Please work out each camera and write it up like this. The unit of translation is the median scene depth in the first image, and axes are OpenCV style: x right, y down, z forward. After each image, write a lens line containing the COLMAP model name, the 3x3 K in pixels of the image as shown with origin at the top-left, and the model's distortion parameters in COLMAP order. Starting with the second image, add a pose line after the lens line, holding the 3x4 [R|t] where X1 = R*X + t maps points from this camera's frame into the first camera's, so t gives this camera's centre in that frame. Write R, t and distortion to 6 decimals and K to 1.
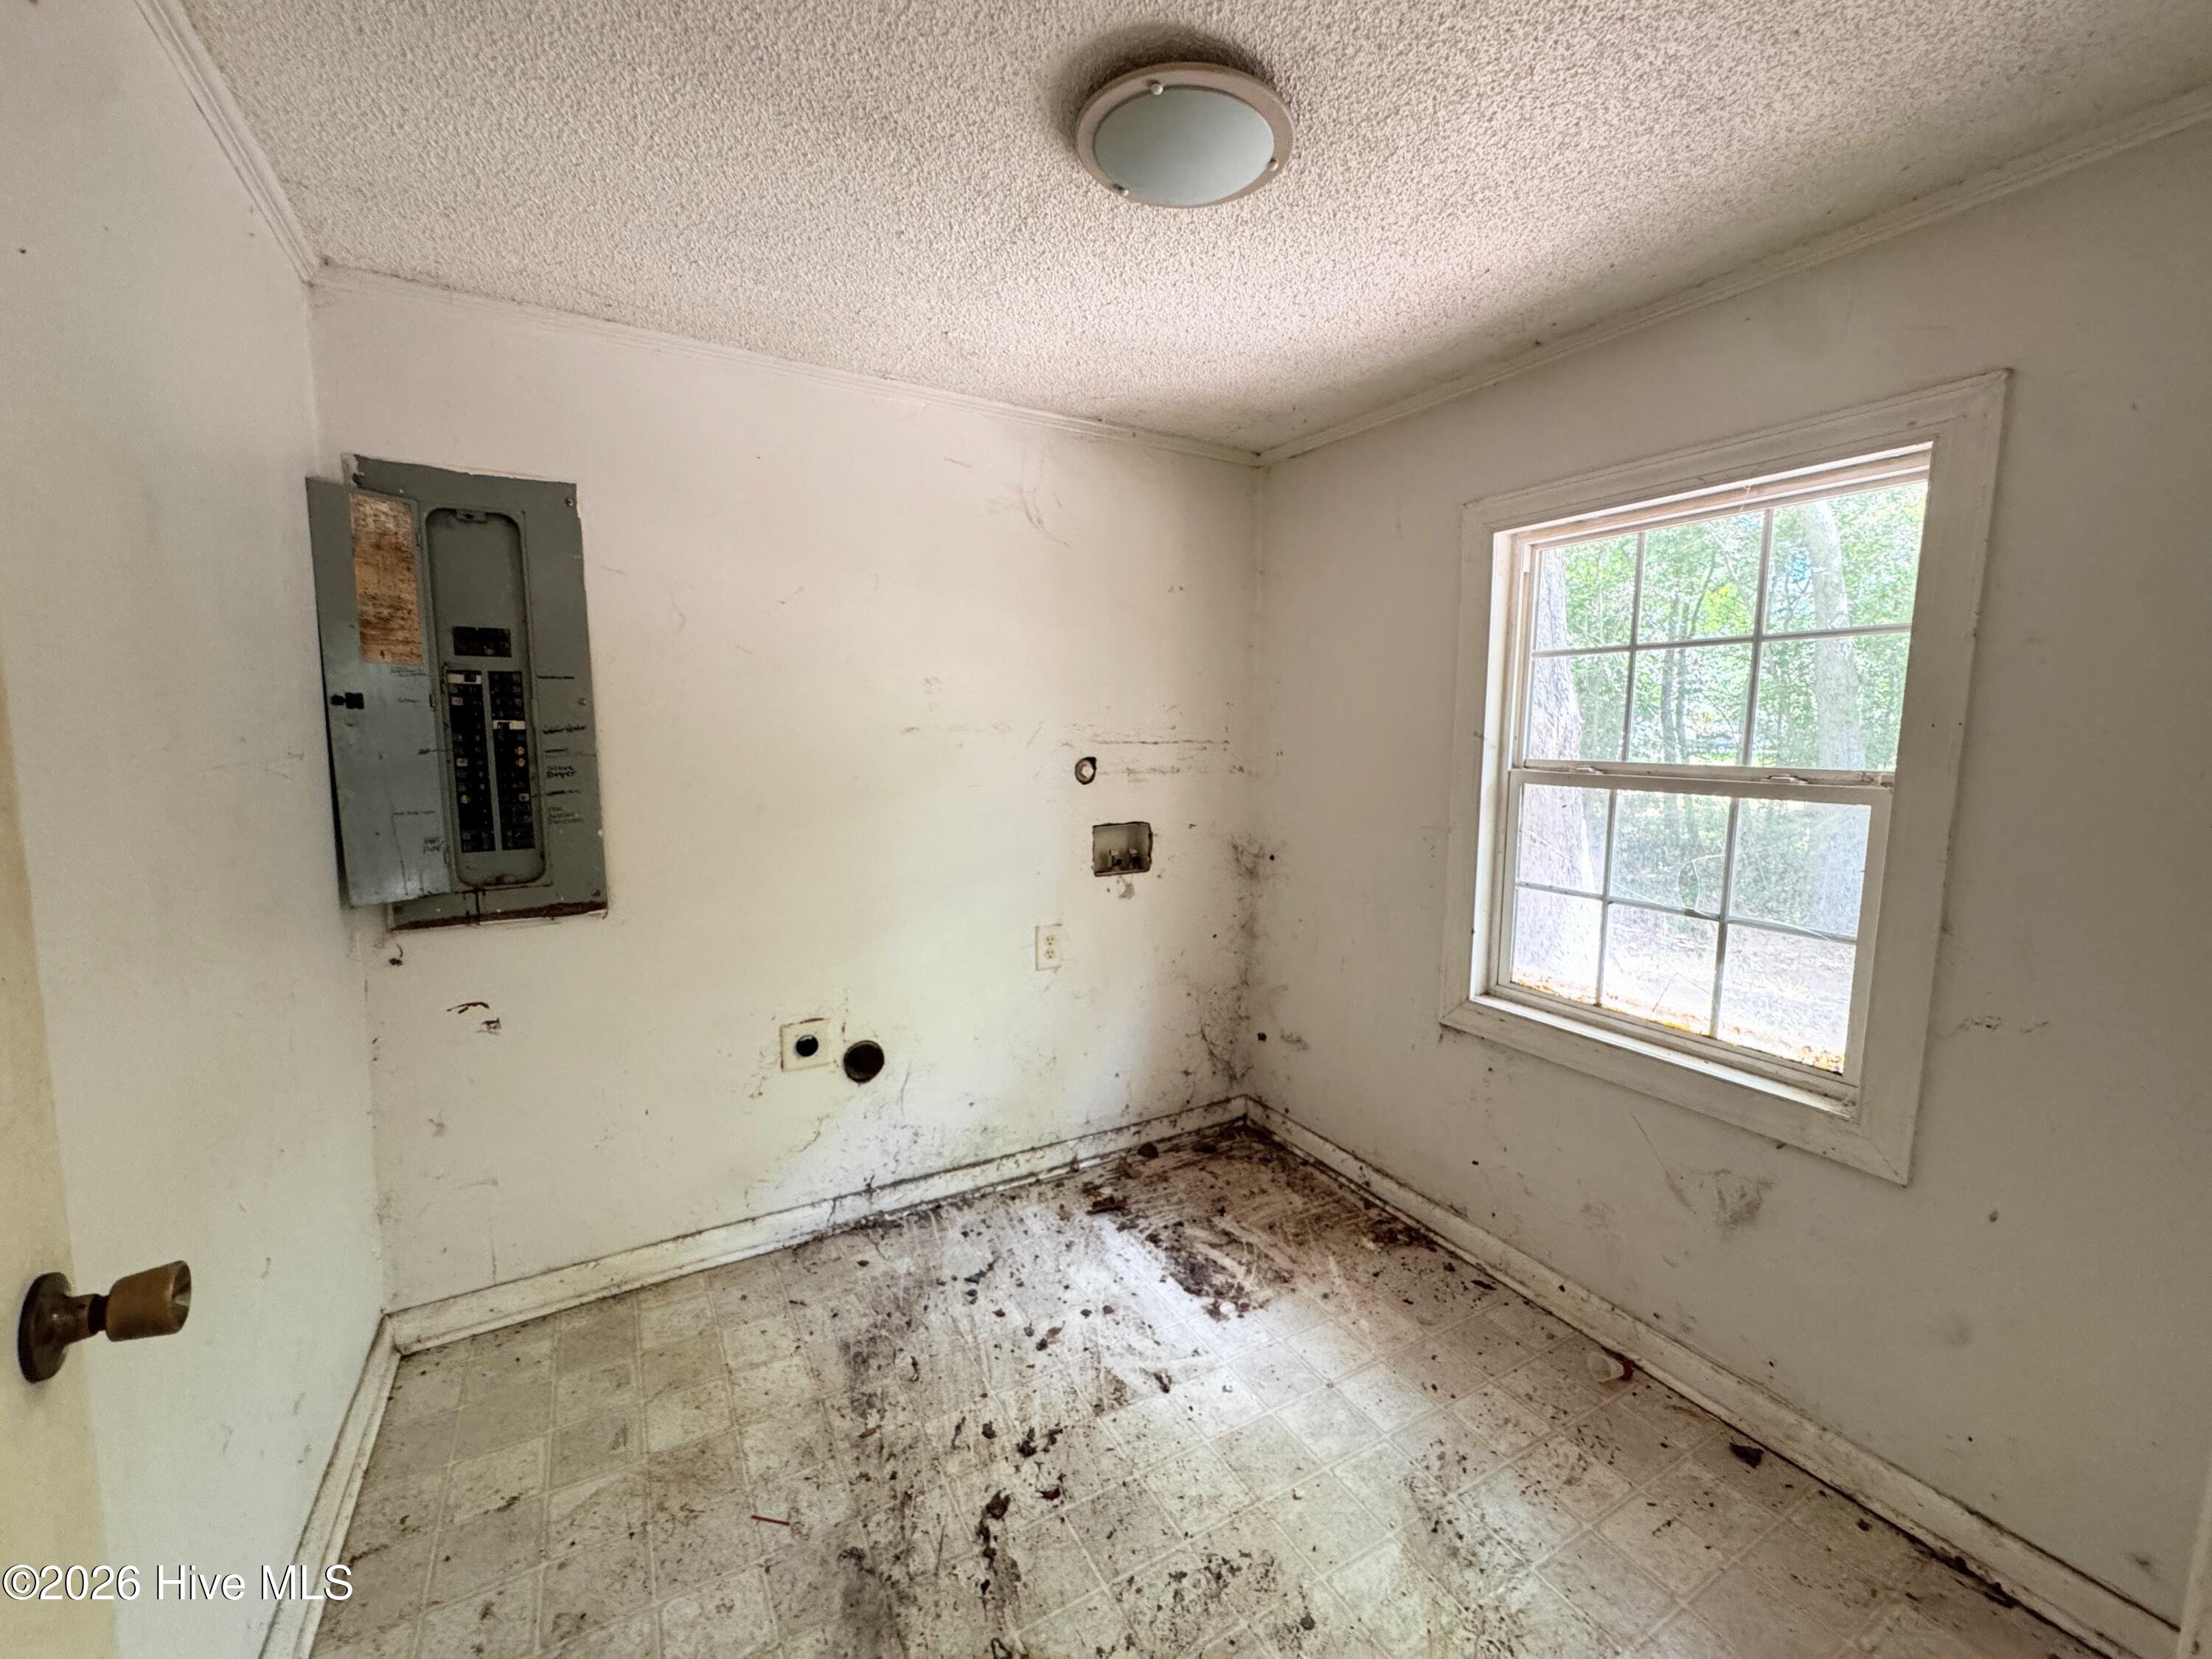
lens RADIAL K [[885.6, 0, 1105.1], [0, 885.6, 827.4], [0, 0, 1]] dist [-0.003702, 0.000432]
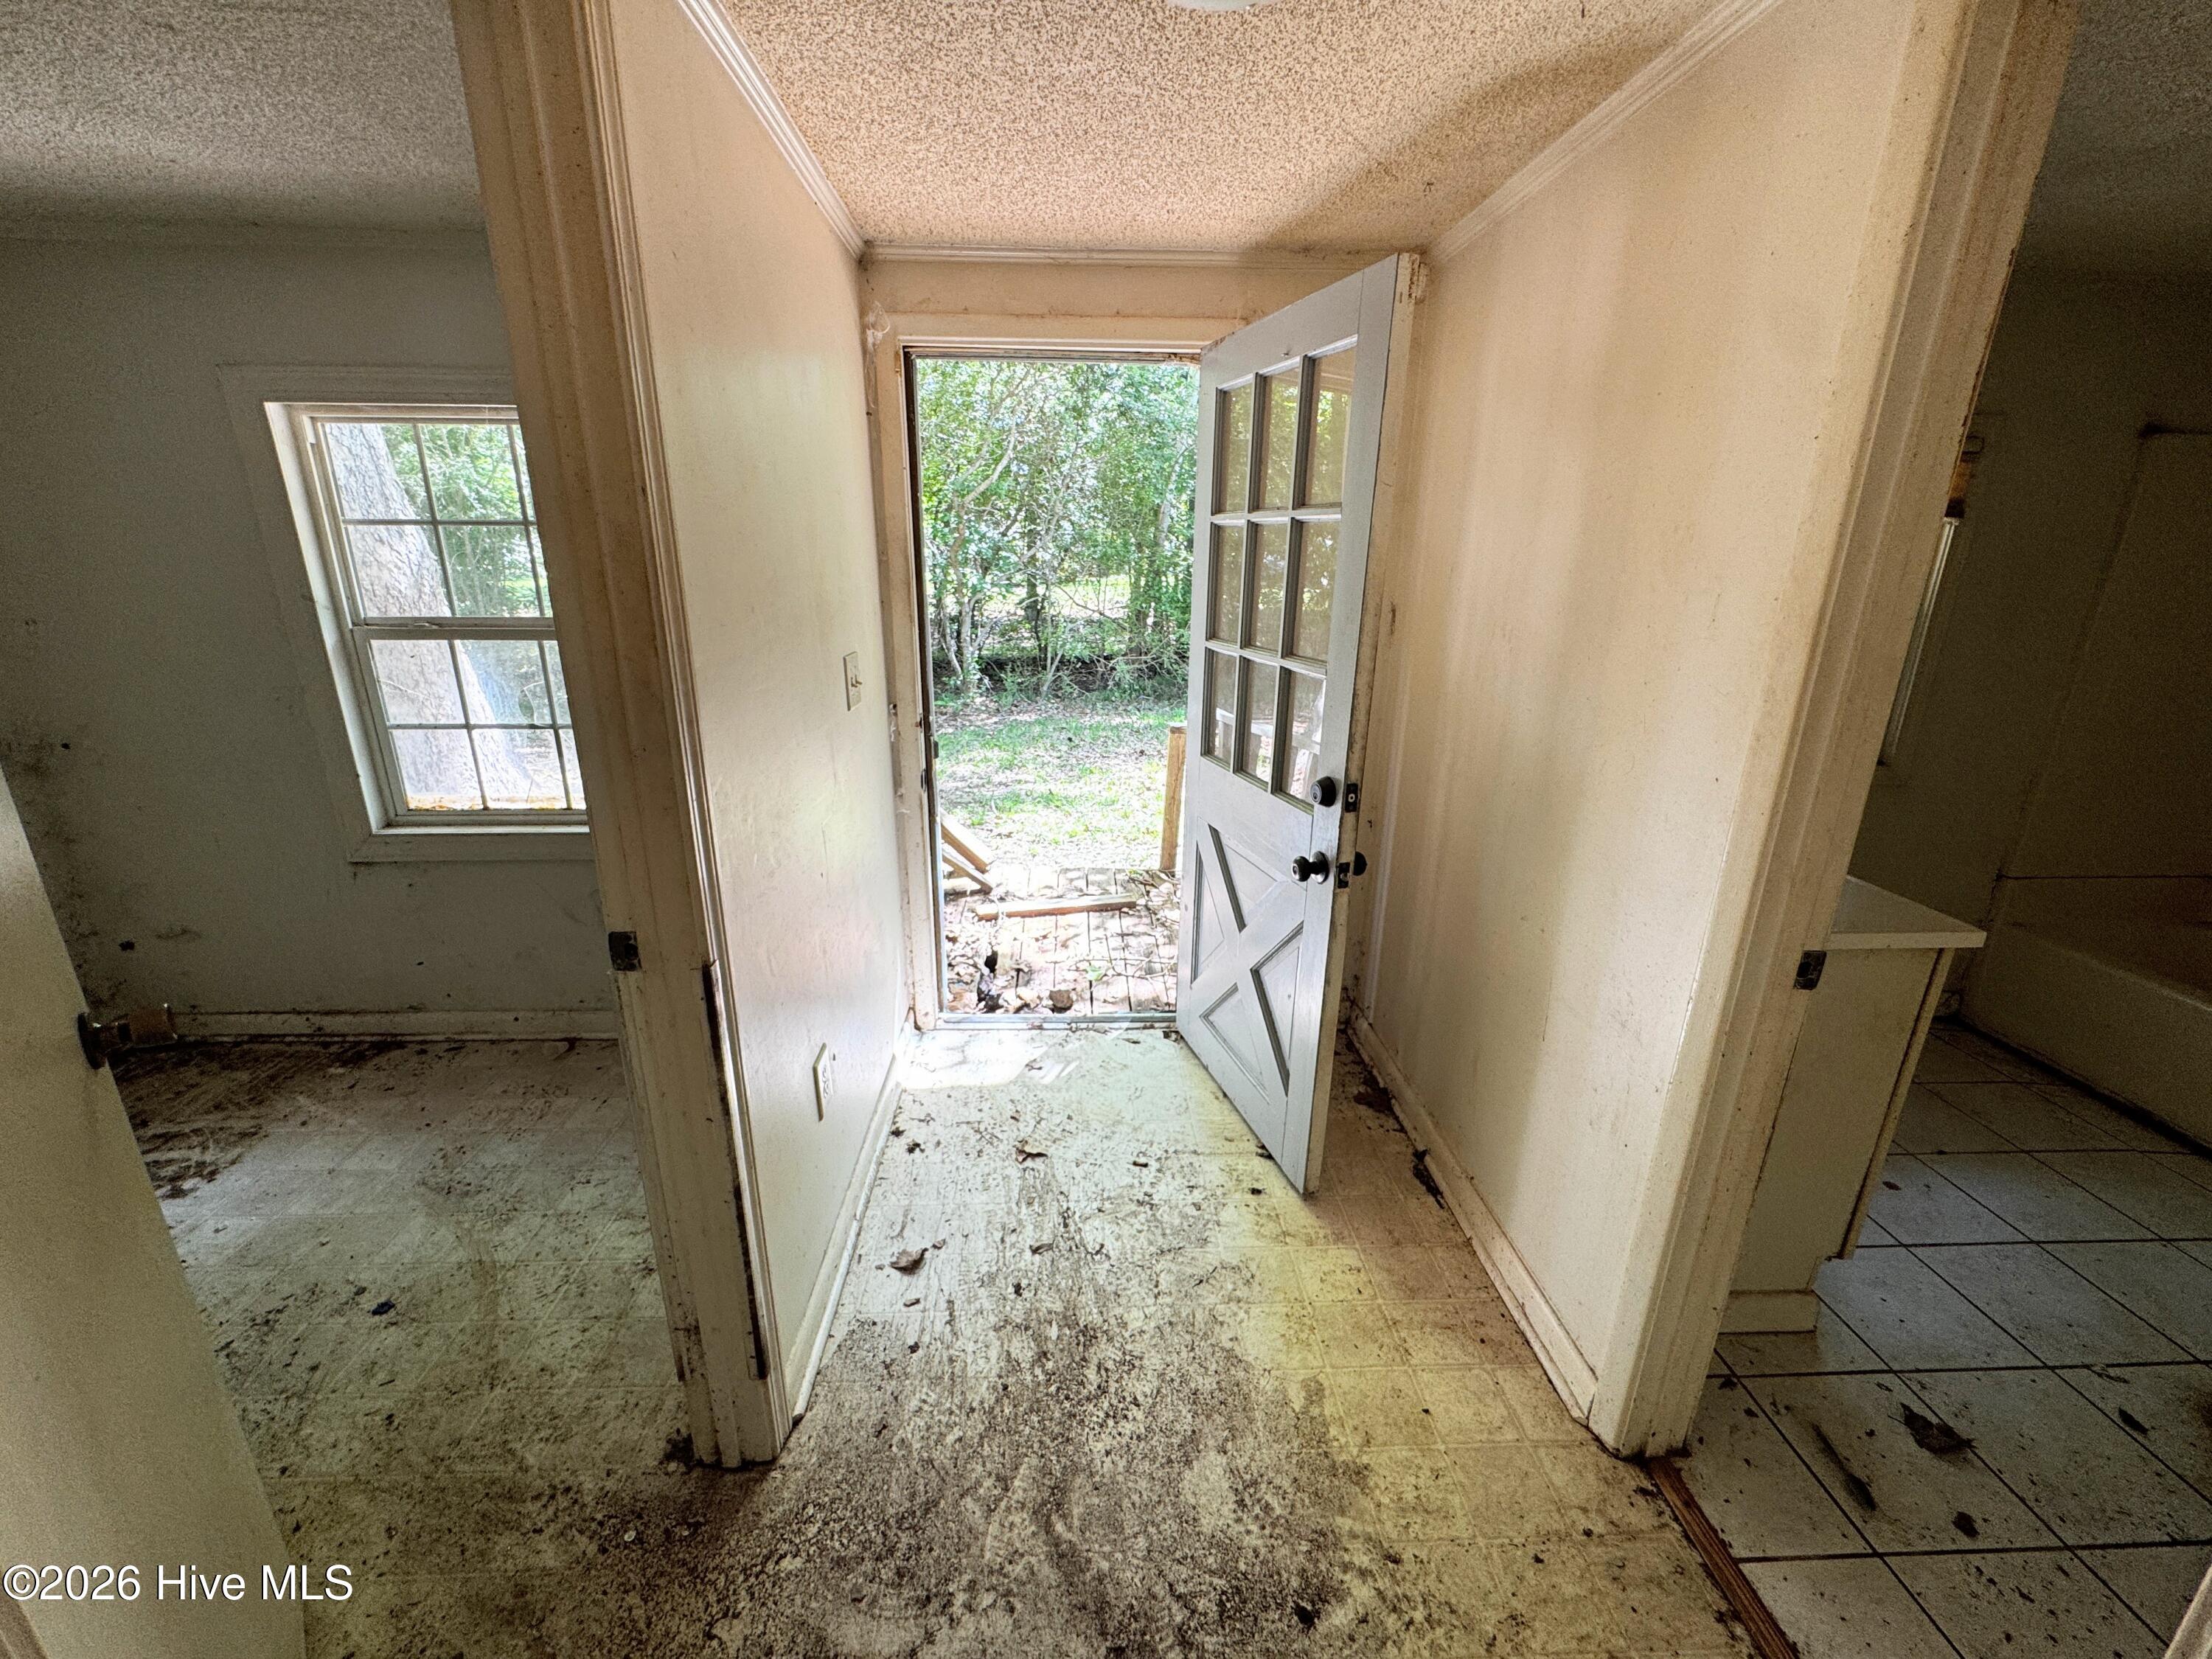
lens RADIAL K [[885.6, 0, 1105.1], [0, 885.6, 827.4], [0, 0, 1]] dist [-0.003702, 0.000432]
pose [[0.456676, -0.270437, 0.847532, -0.125530], [0.095509, 0.962074, 0.255522, -0.016572], [-0.884491, -0.035744, 0.465185, -0.378835]]
